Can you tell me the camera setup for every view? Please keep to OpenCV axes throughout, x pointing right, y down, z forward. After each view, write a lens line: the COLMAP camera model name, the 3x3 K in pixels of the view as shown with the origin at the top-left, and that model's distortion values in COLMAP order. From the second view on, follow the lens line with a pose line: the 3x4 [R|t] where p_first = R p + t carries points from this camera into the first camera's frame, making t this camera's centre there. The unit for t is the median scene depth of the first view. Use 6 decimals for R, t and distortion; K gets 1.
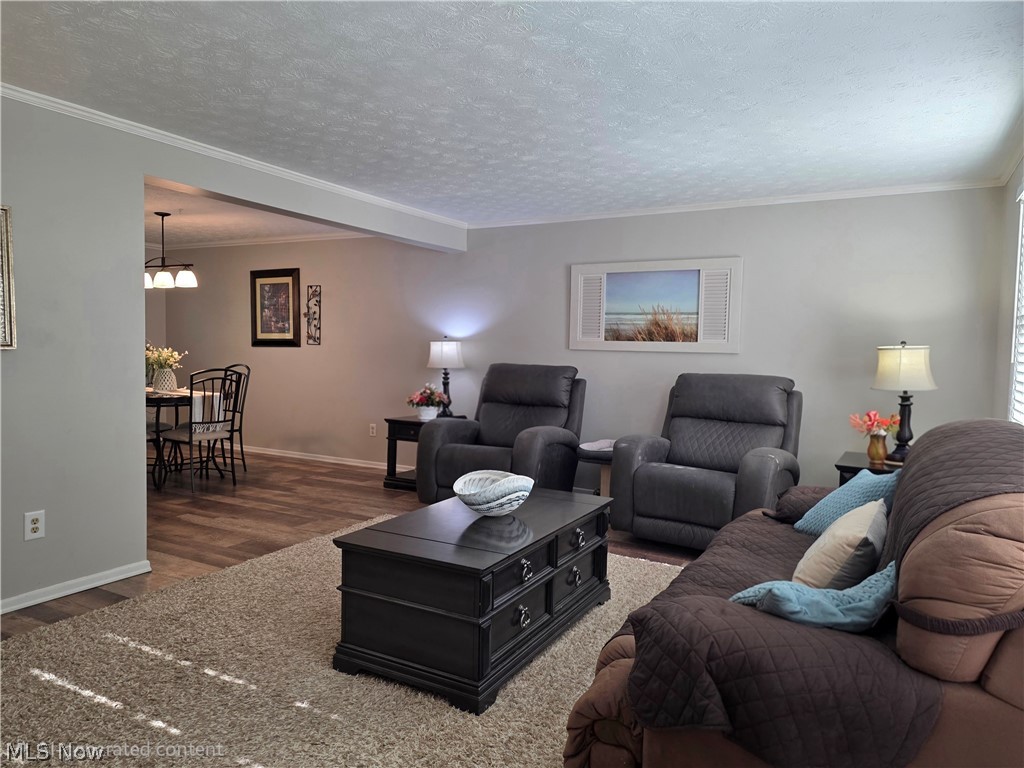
lens RADIAL K [[685.7, 0, 513.9], [0, 685.7, 386.1], [0, 0, 1]] dist [0.053674, -0.045575]
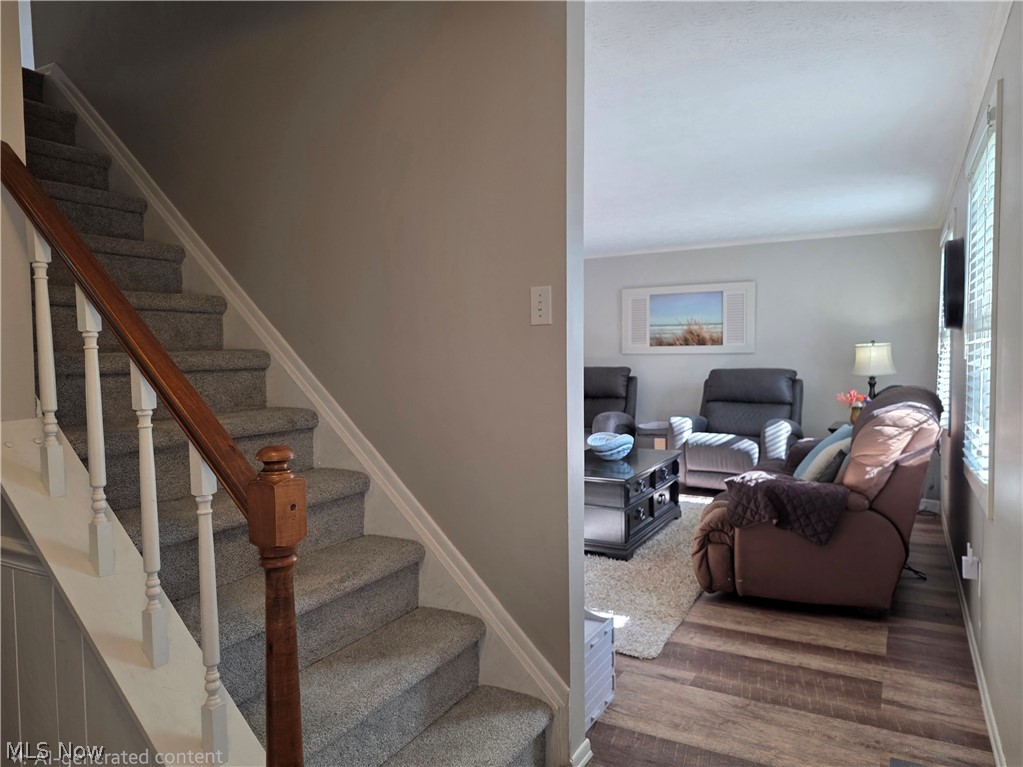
lens RADIAL K [[685.0, 0, 513.3], [0, 685.0, 387.9], [0, 0, 1]] dist [0.053674, -0.045575]
pose [[0.999498, -0.031666, 0.000379, -0.322274], [0.031668, 0.999480, -0.006001, 0.030315], [-0.000189, 0.006010, 0.999982, -0.753687]]
